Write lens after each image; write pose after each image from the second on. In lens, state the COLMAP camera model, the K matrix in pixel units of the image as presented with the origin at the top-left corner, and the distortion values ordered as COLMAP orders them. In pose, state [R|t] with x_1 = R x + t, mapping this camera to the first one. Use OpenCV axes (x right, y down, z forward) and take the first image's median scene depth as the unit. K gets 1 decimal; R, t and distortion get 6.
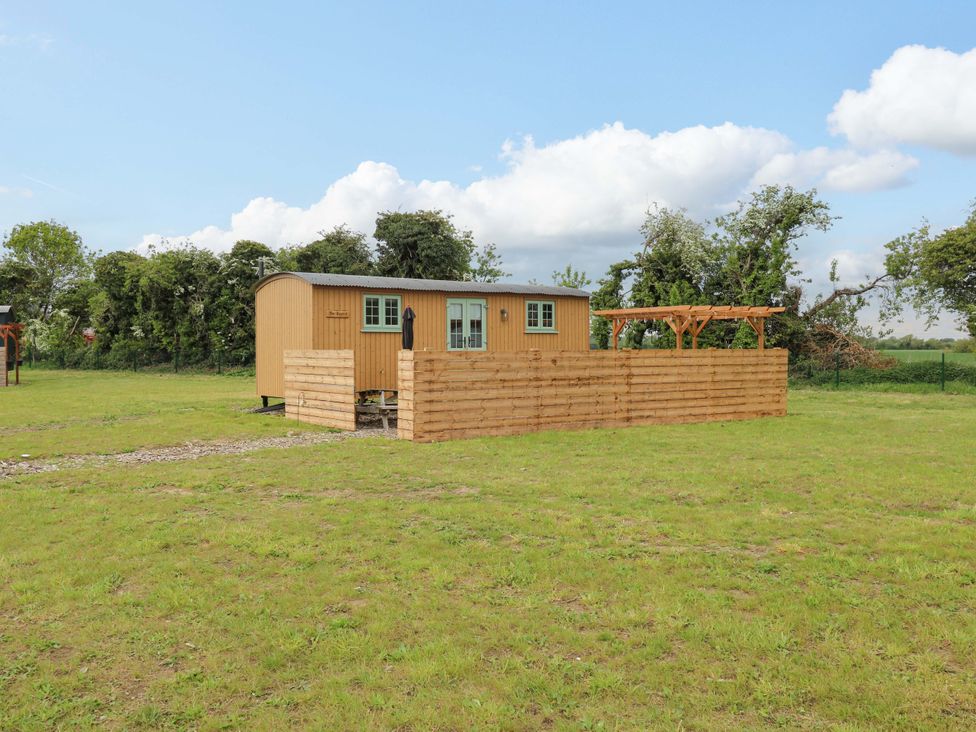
lens RADIAL K [[852.9, 0, 488.0], [0, 852.9, 366.0], [0, 0, 1]] dist [0.002122, -0.101620]
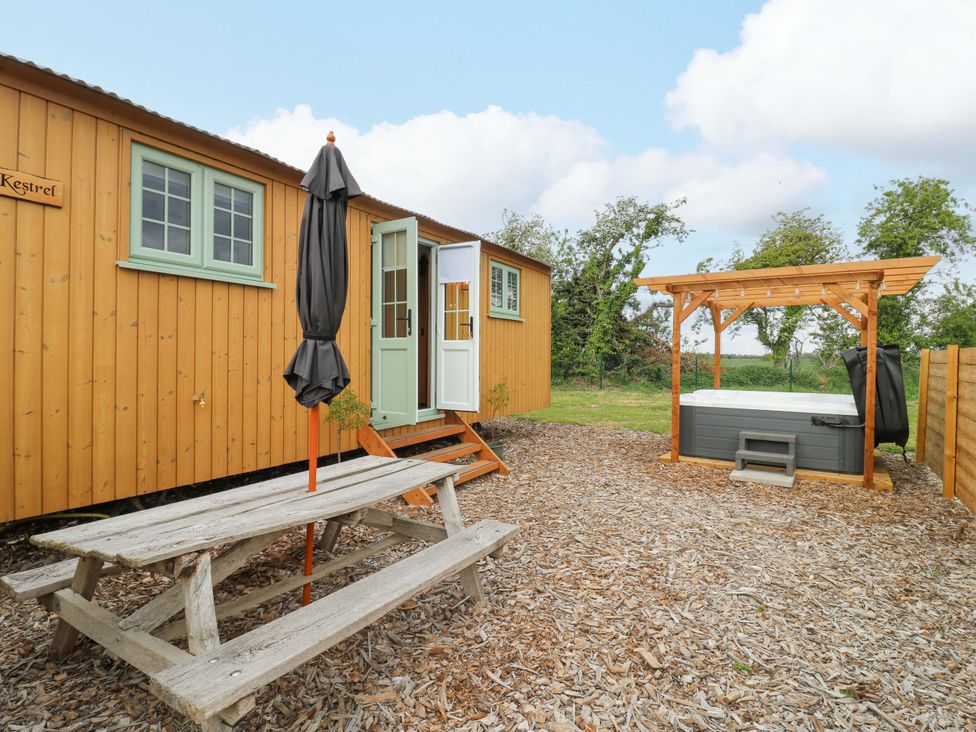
lens RADIAL K [[508.2, 0, 493.8], [0, 508.2, 355.6], [0, 0, 1]] dist [0.001060, -0.013230]
pose [[0.918212, 0.012469, 0.395892, -0.086687], [-0.005509, 0.999810, -0.018711, -0.006738], [-0.396050, 0.015000, 0.918106, 0.687498]]
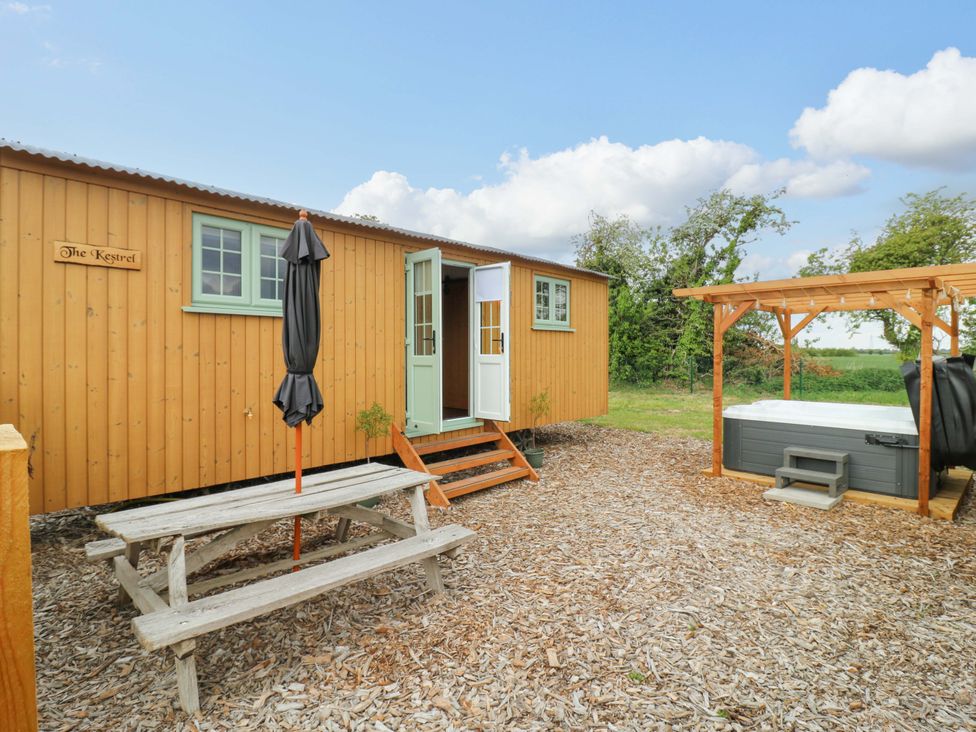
lens RADIAL K [[508.2, 0, 493.8], [0, 508.2, 355.6], [0, 0, 1]] dist [0.001060, -0.013230]
pose [[0.982419, 0.005277, 0.186612, -0.049420], [-0.002991, 0.999917, -0.012530, -0.015881], [-0.186663, 0.011751, 0.982354, 0.655721]]
